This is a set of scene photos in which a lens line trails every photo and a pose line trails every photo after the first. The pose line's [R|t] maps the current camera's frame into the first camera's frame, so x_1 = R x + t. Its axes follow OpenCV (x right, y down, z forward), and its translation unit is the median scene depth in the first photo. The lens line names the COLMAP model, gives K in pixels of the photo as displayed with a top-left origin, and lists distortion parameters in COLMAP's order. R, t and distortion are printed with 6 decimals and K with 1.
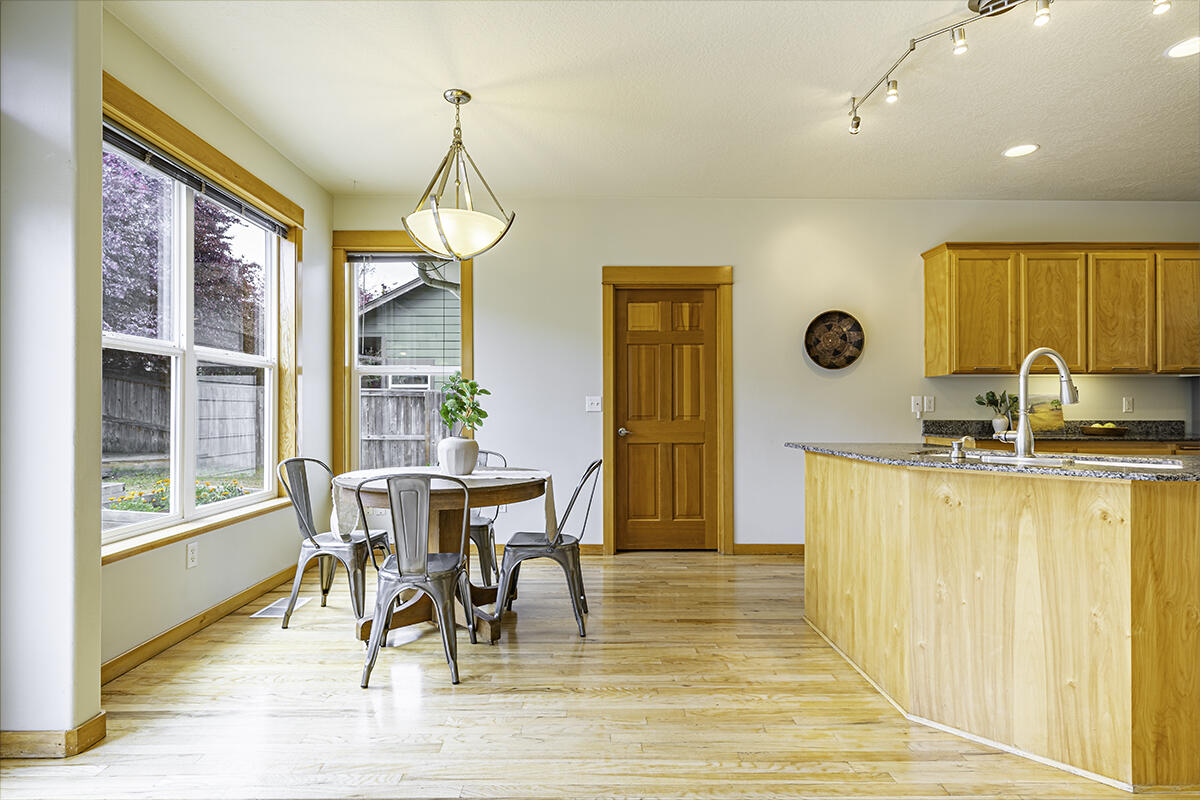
lens RADIAL K [[594.3, 0, 600.0], [0, 594.3, 404.5], [0, 0, 1]] dist [-0.000441, -0.000212]
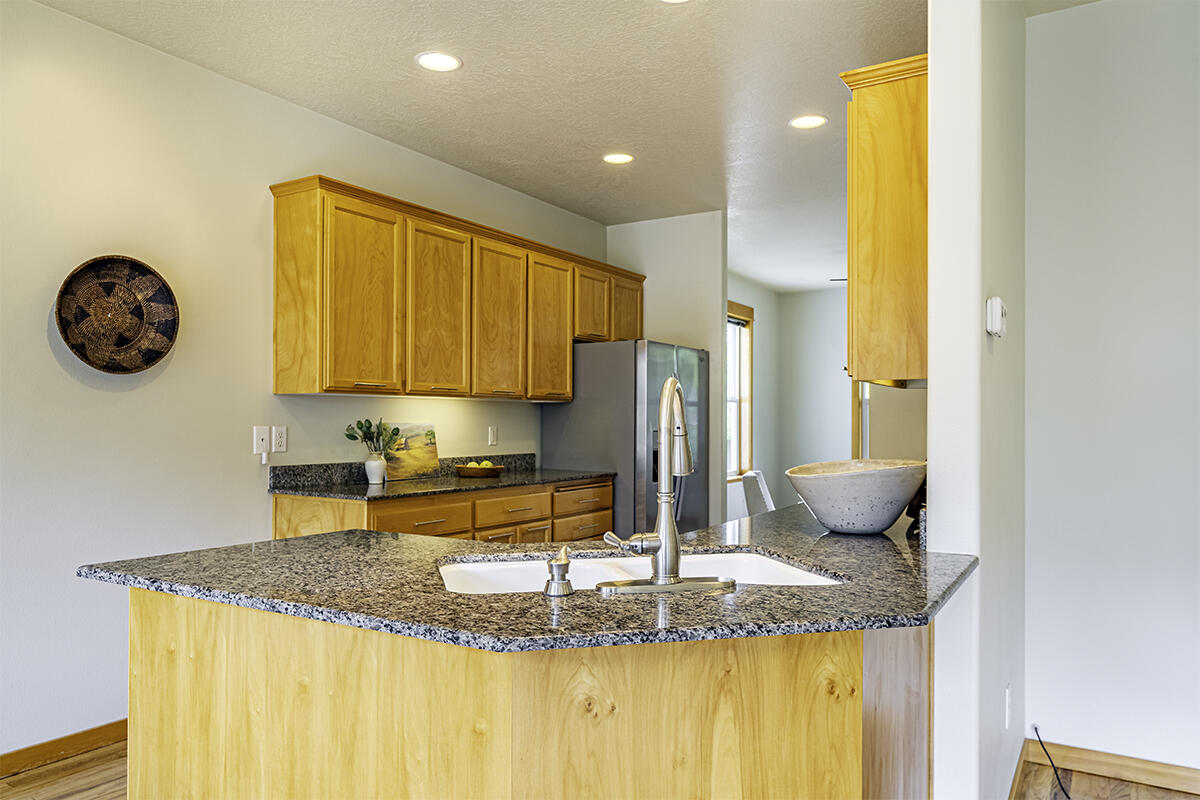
lens RADIAL K [[823.2, 0, 598.8], [0, 823.2, 413.2], [0, 0, 1]] dist [-0.004028, -0.001724]
pose [[0.533890, 0.009273, 0.845503, 0.025583], [-0.008348, 0.999949, -0.005695, -0.026821], [-0.845513, -0.004018, 0.533940, 0.305148]]
